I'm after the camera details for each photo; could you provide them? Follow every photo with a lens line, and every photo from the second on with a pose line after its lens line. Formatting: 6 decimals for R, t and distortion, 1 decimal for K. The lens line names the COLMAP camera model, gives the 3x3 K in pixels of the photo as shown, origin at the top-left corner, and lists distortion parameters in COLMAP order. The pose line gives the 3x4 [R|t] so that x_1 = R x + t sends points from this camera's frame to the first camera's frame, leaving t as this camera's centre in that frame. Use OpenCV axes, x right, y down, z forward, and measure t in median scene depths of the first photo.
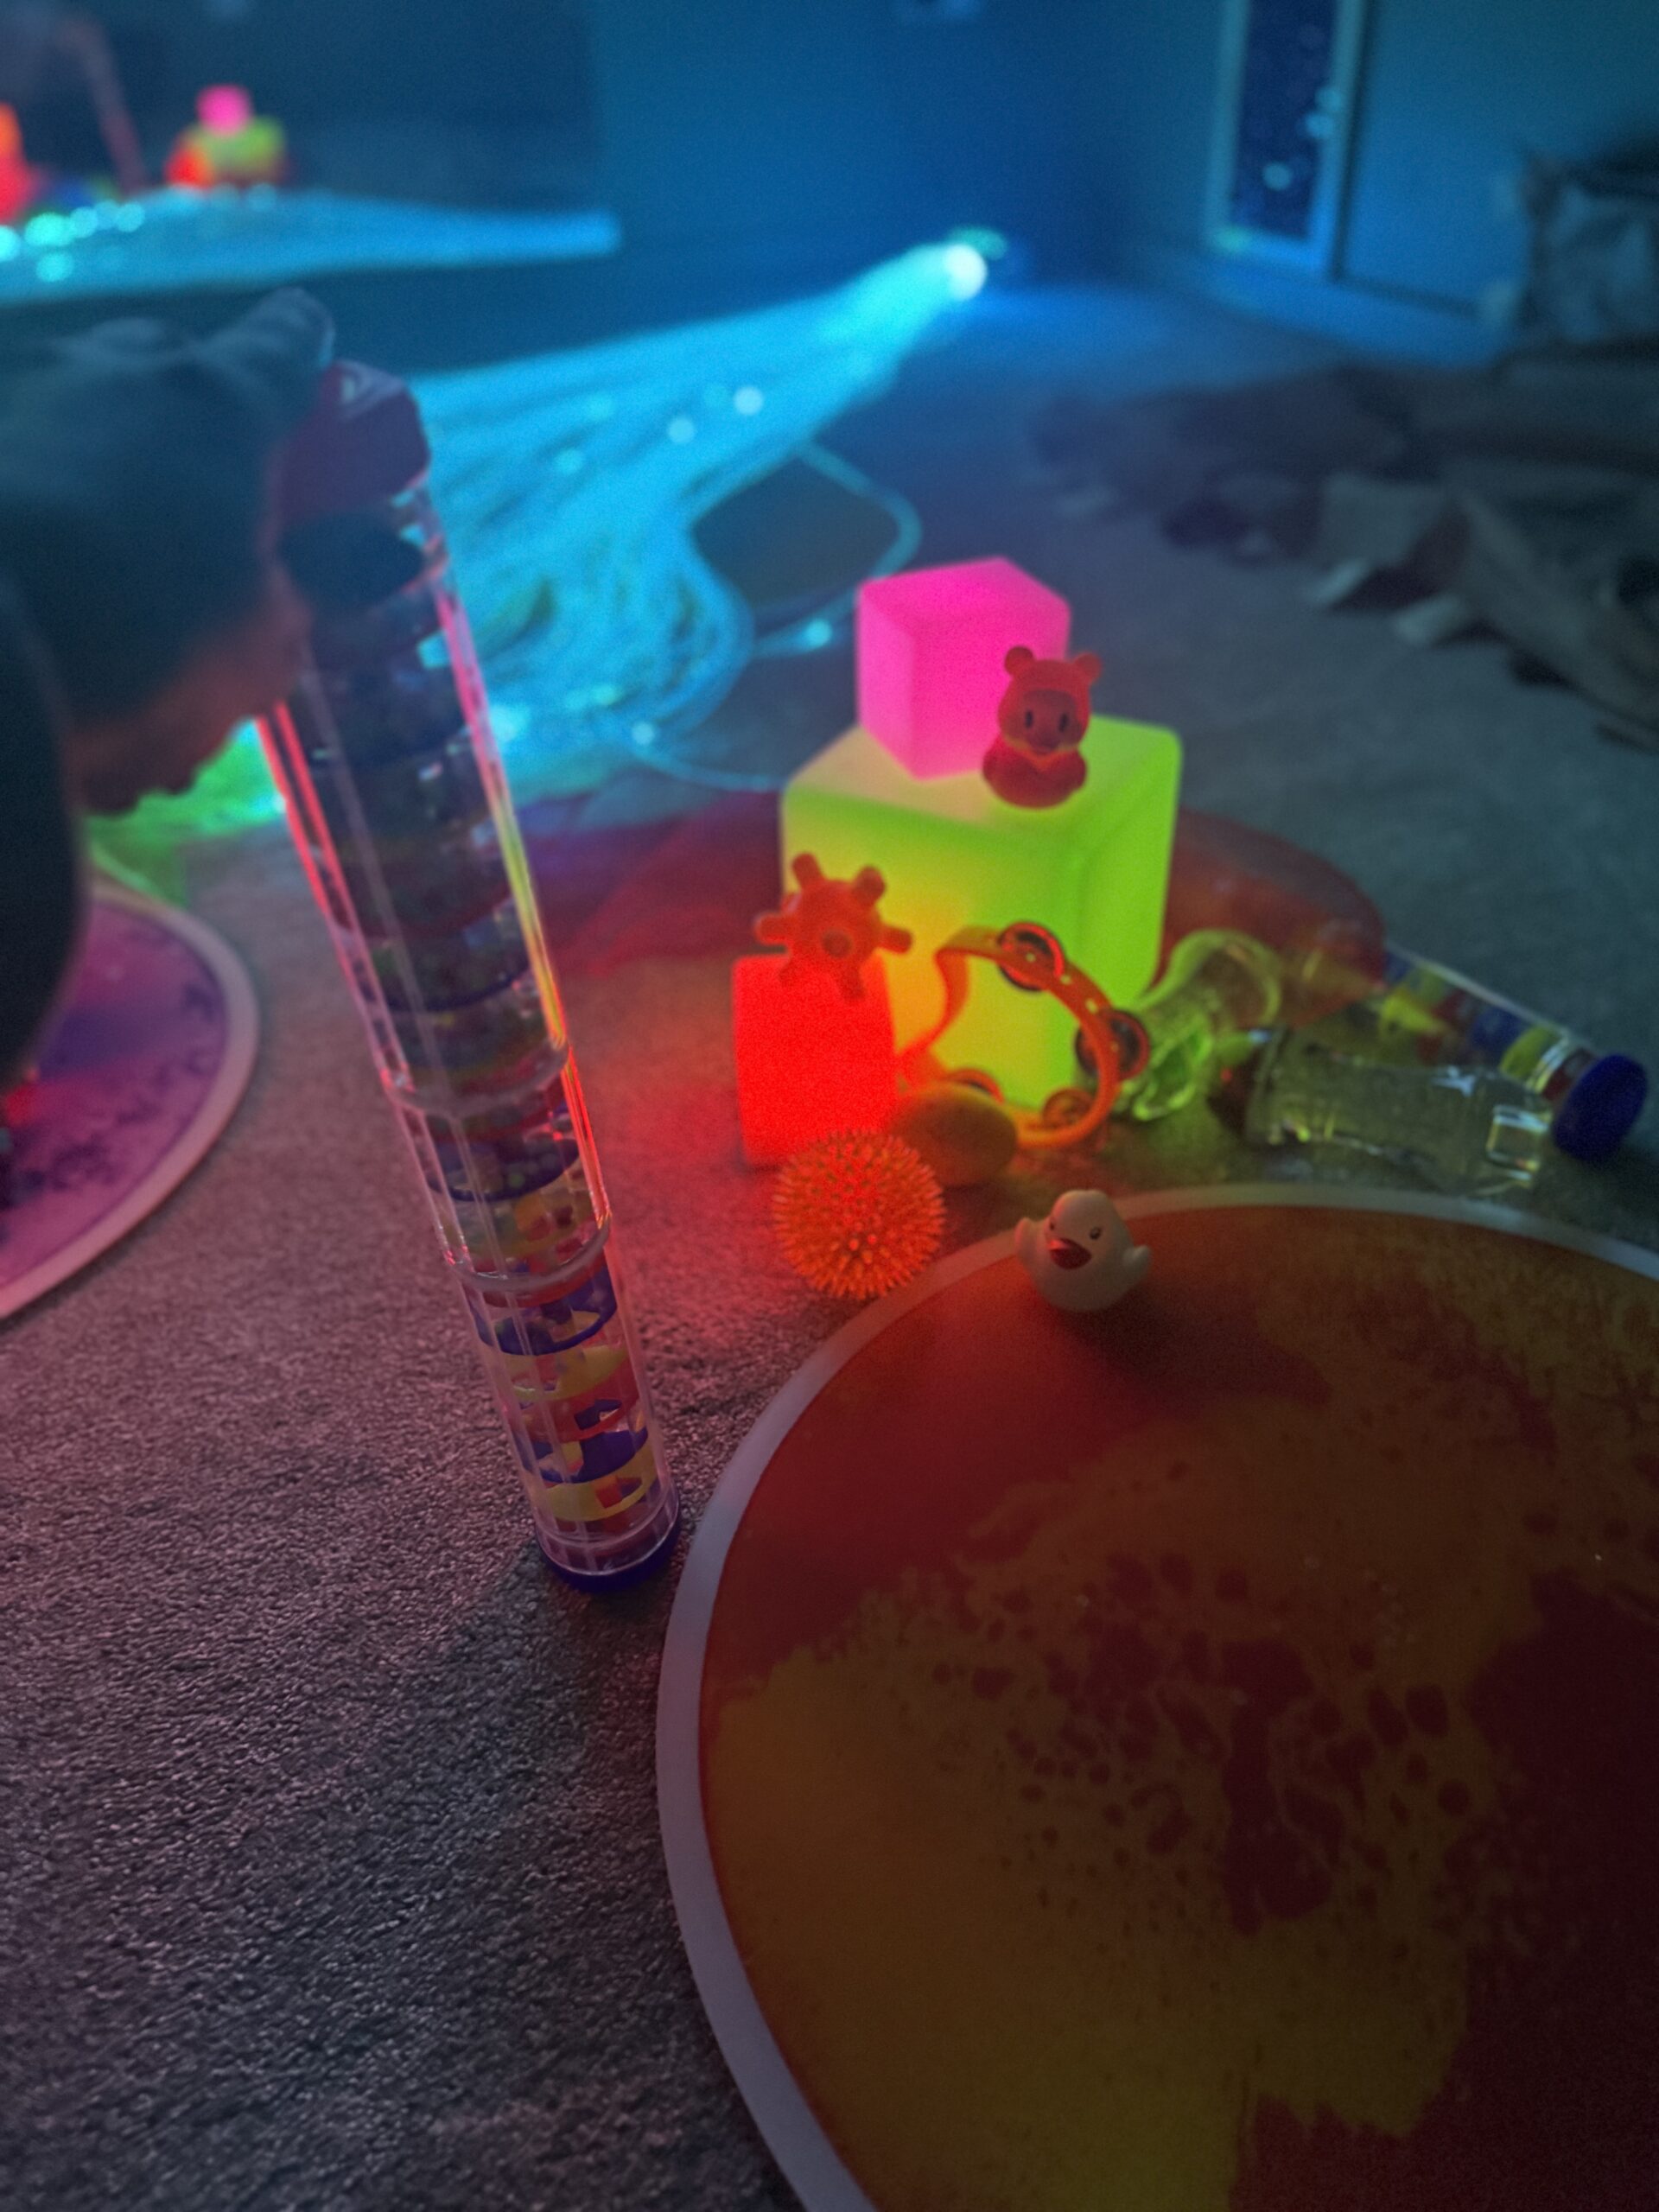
lens RADIAL K [[1556.8, 0, 845.4], [0, 1556.8, 1093.9], [0, 0, 1]] dist [0.016046, -0.022325]
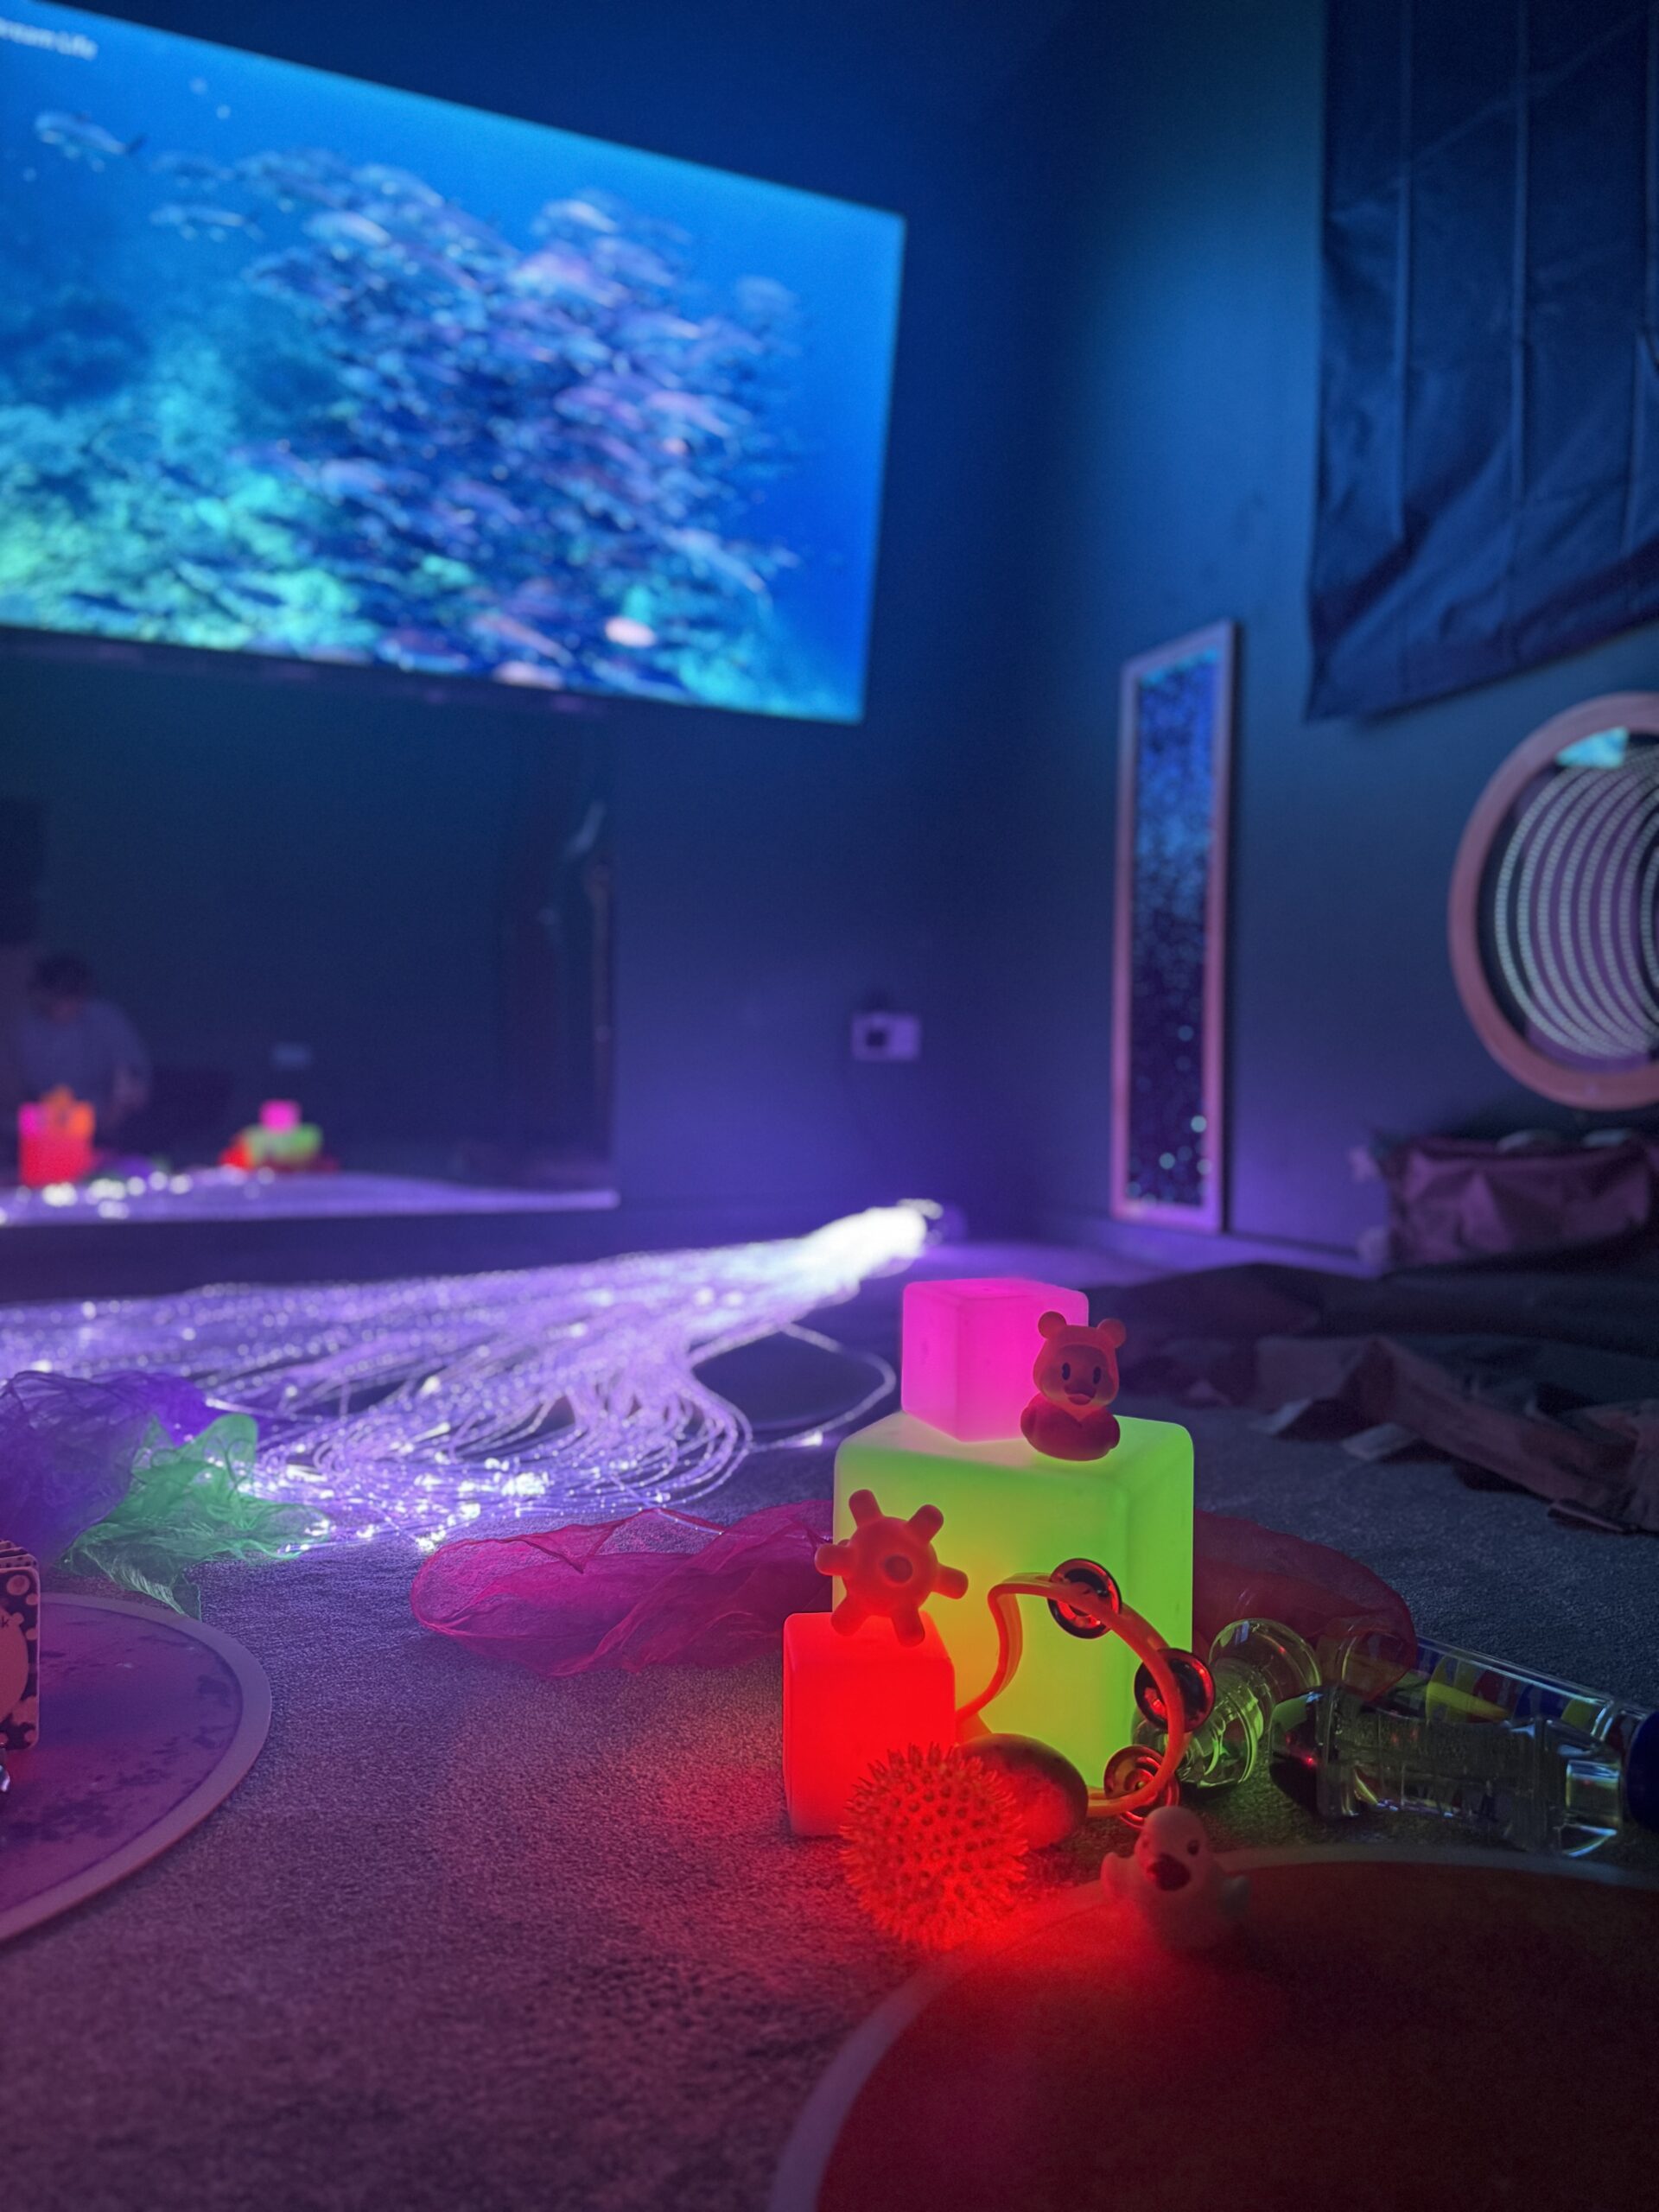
lens RADIAL K [[1556.8, 0, 830.0], [0, 1556.8, 1117.0], [0, 0, 1]] dist [0.016046, -0.022325]
pose [[0.998732, 0.036753, 0.034394, -0.102388], [-0.010740, 0.823149, -0.567724, 0.255001], [-0.049177, 0.566635, 0.822500, -0.022091]]
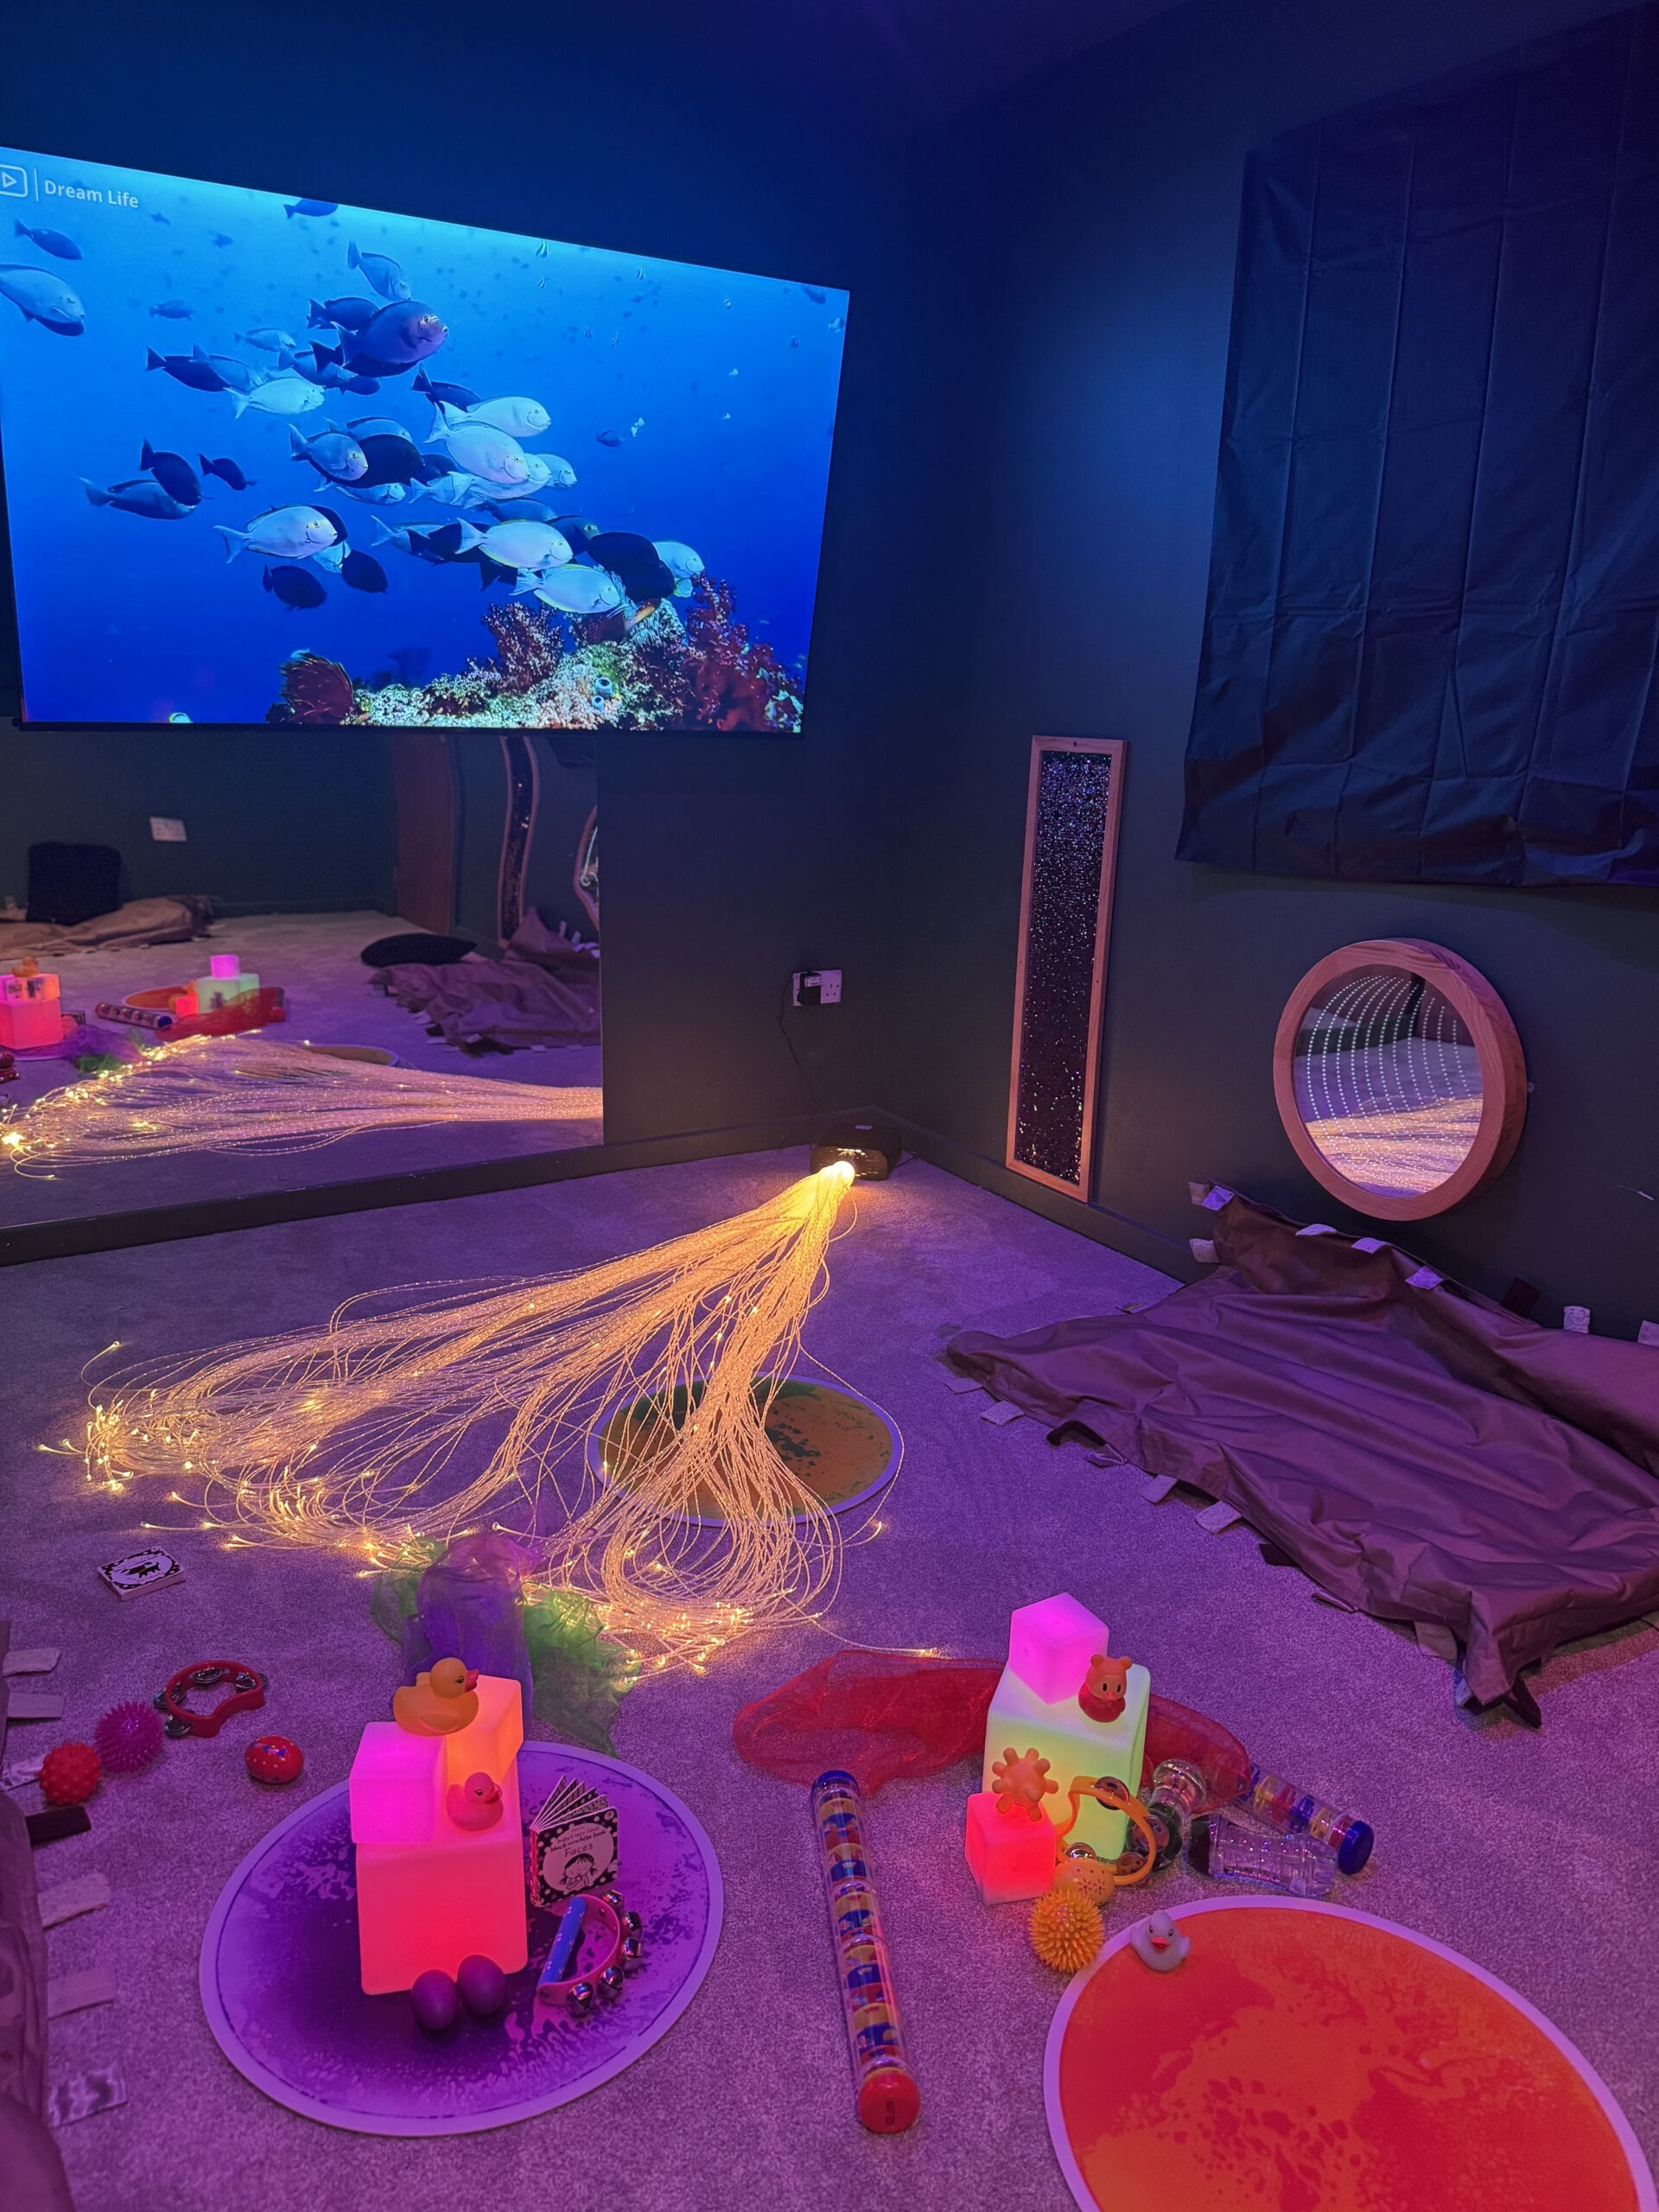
lens RADIAL K [[1556.8, 0, 825.9], [0, 1556.8, 1100.8], [0, 0, 1]] dist [0.016046, -0.022325]
pose [[0.985513, 0.007966, 0.169410, -0.732360], [0.051637, 0.937377, -0.344466, -0.290785], [-0.161545, 0.348224, 0.923387, -1.479014]]
